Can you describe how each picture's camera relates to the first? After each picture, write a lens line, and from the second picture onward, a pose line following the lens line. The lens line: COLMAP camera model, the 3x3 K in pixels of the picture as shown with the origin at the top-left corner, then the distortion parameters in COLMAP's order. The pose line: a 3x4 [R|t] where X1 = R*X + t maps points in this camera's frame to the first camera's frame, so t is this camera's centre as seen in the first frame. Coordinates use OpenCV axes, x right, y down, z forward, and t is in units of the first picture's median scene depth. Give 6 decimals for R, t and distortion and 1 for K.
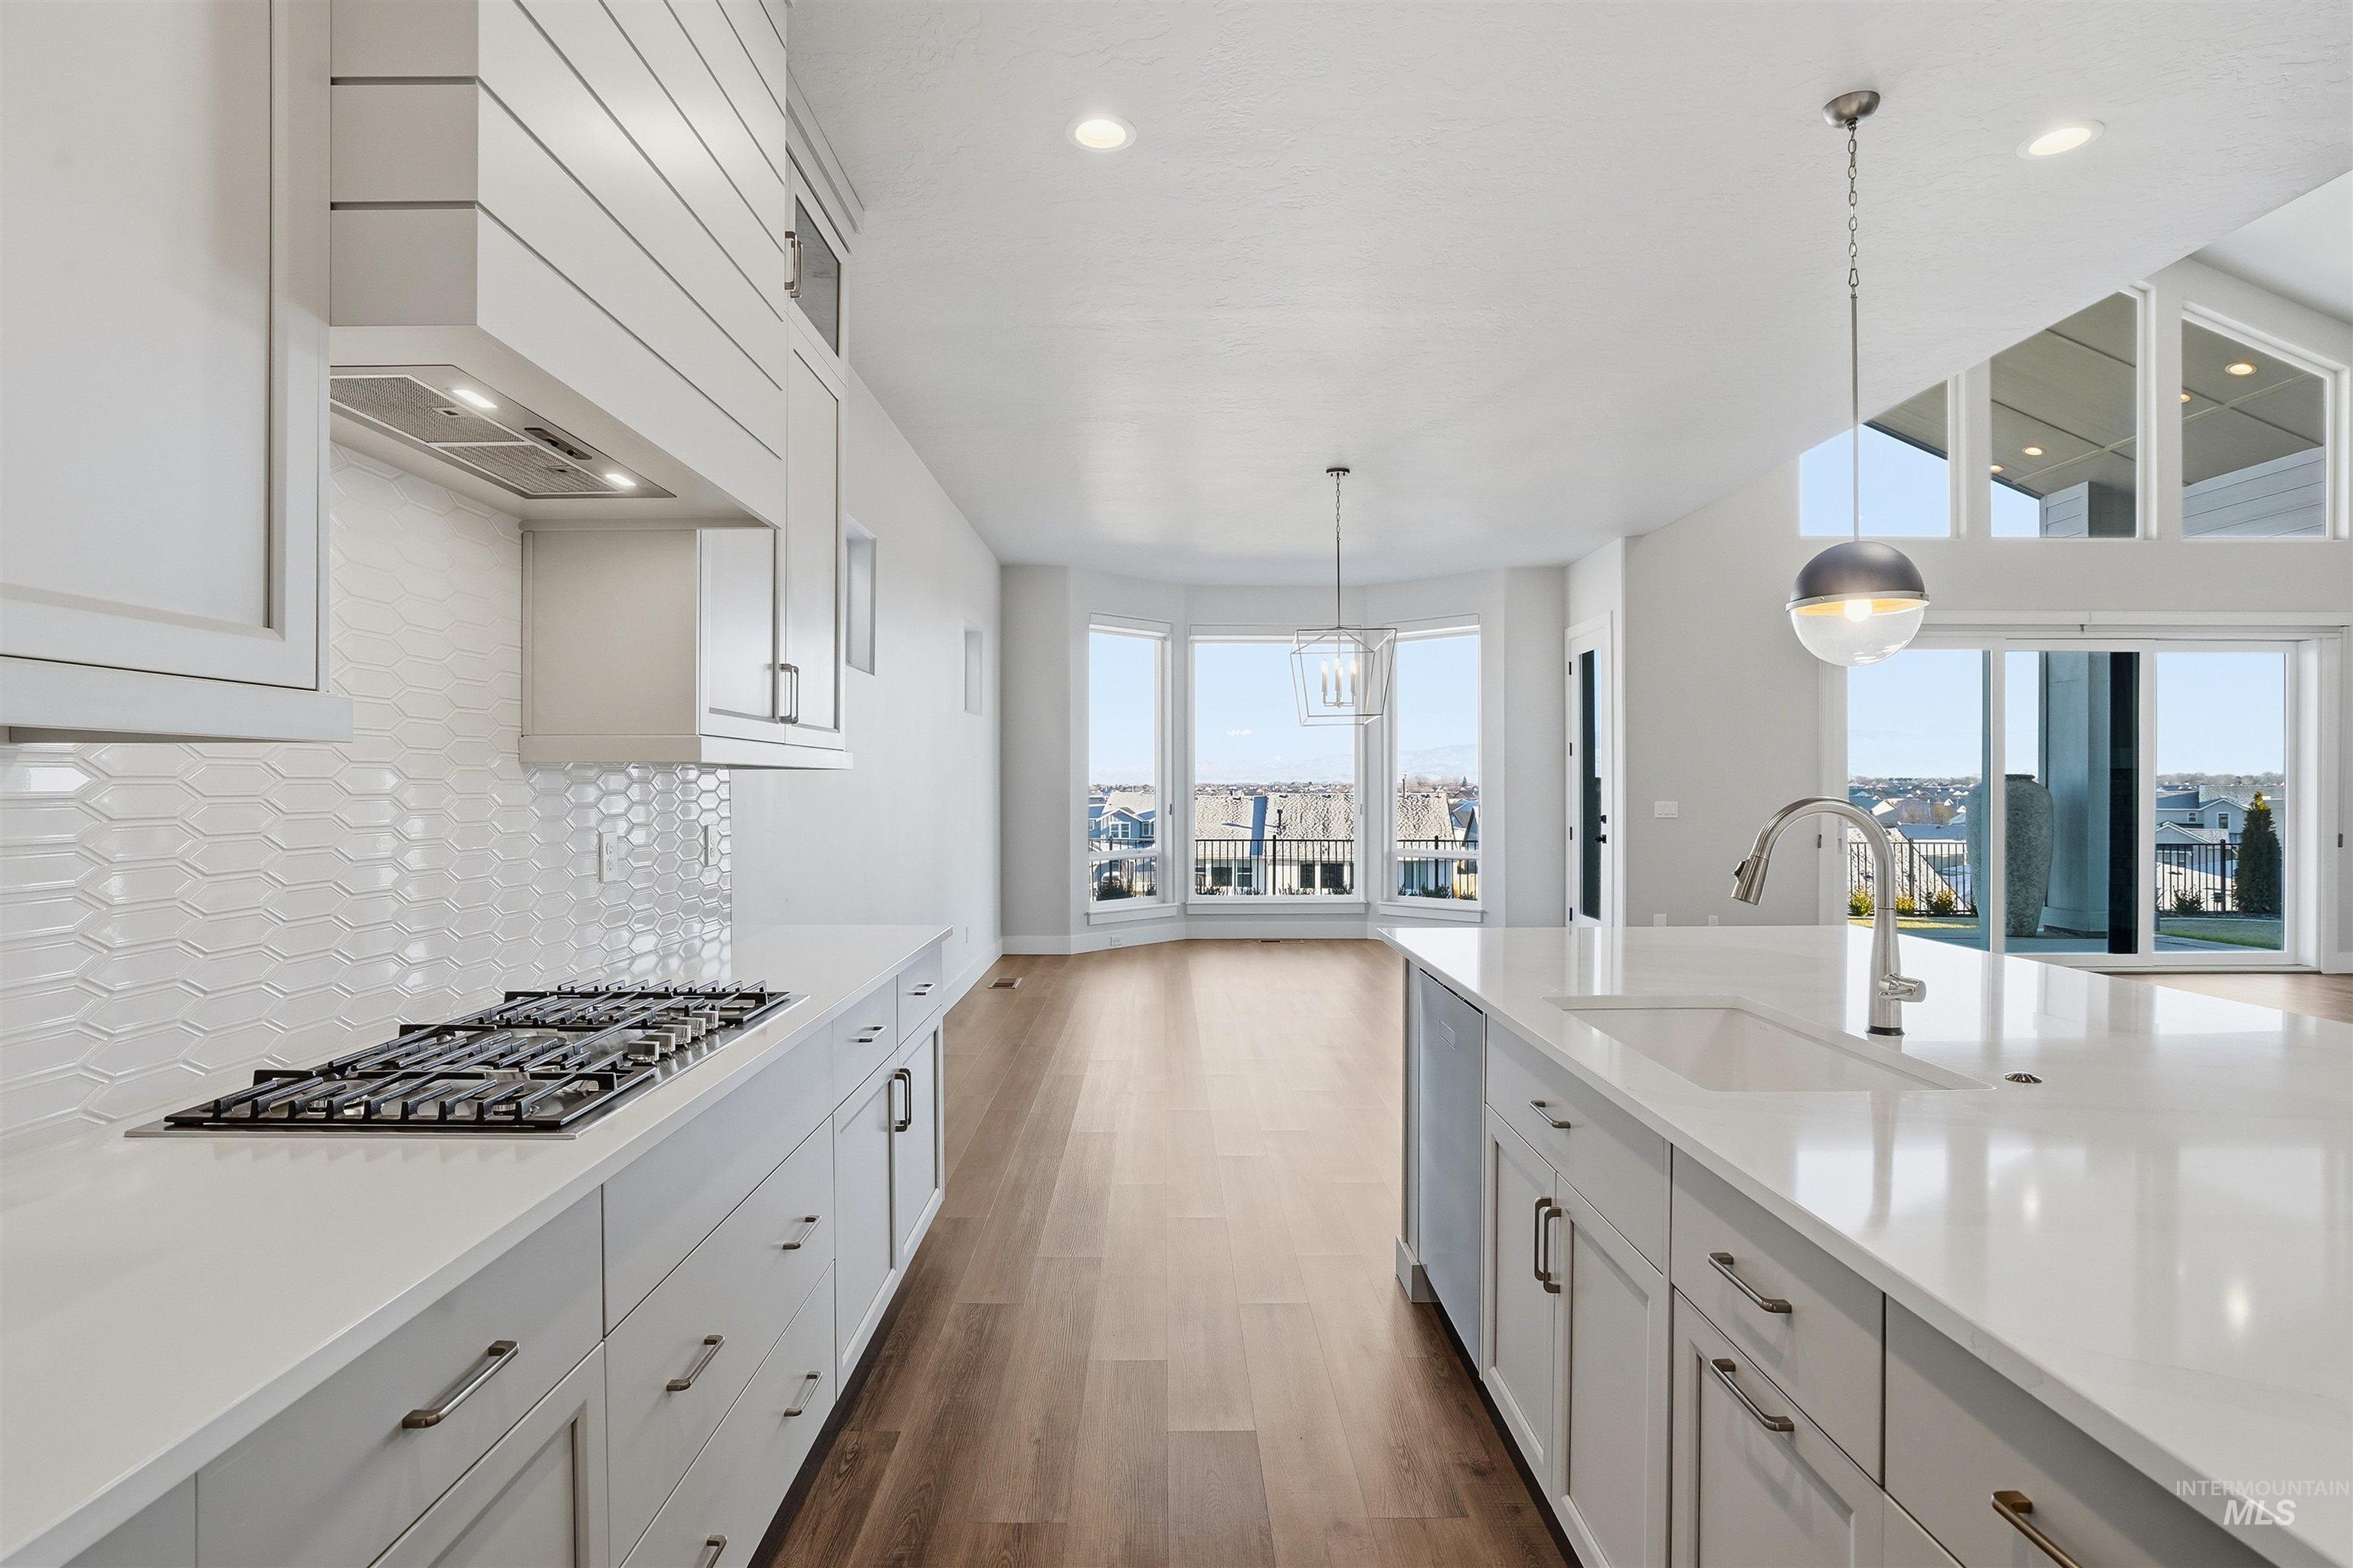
lens RADIAL K [[1192.0, 0, 1175.4], [0, 1192.0, 792.8], [0, 0, 1]] dist [-0.022192, 0.000572]
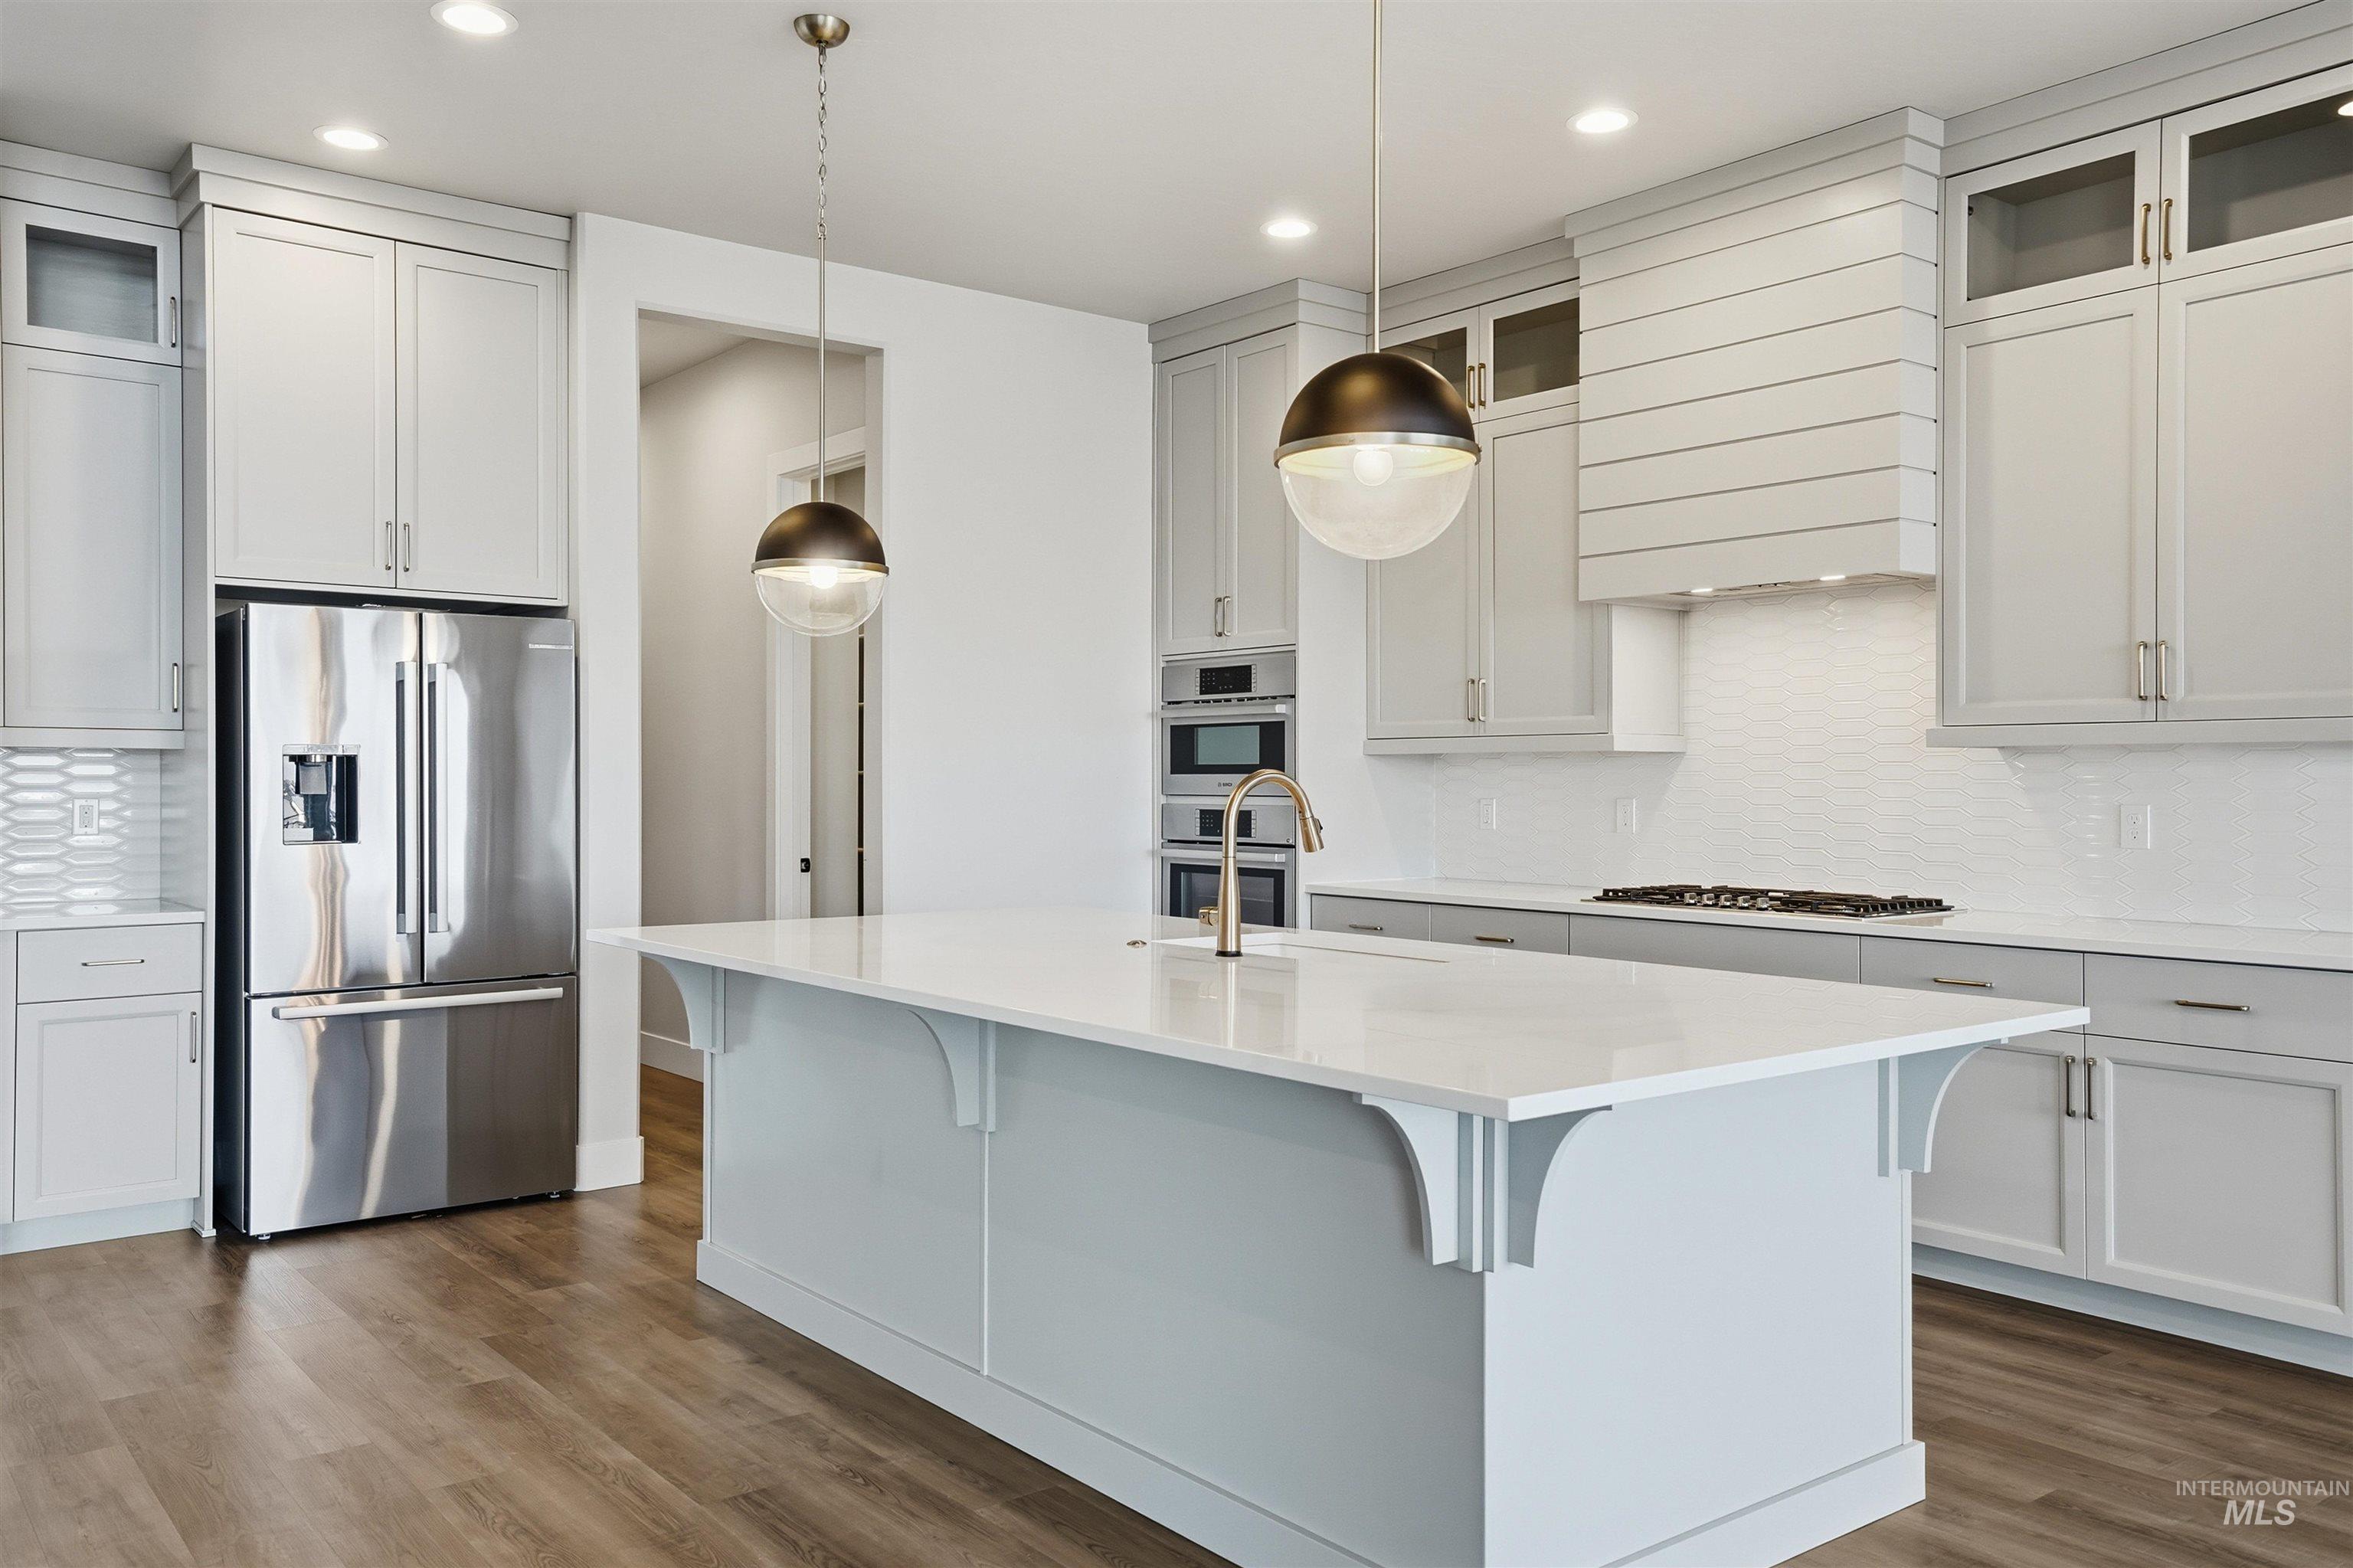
lens RADIAL K [[1835.4, 0, 1174.9], [0, 1835.4, 778.1], [0, 0, 1]] dist [0.056401, 0.005199]
pose [[-0.791208, -0.002082, -0.611544, 1.350033], [-0.005654, 0.999976, 0.003910, 0.005602], [0.611521, 0.006552, -0.791201, 1.849932]]
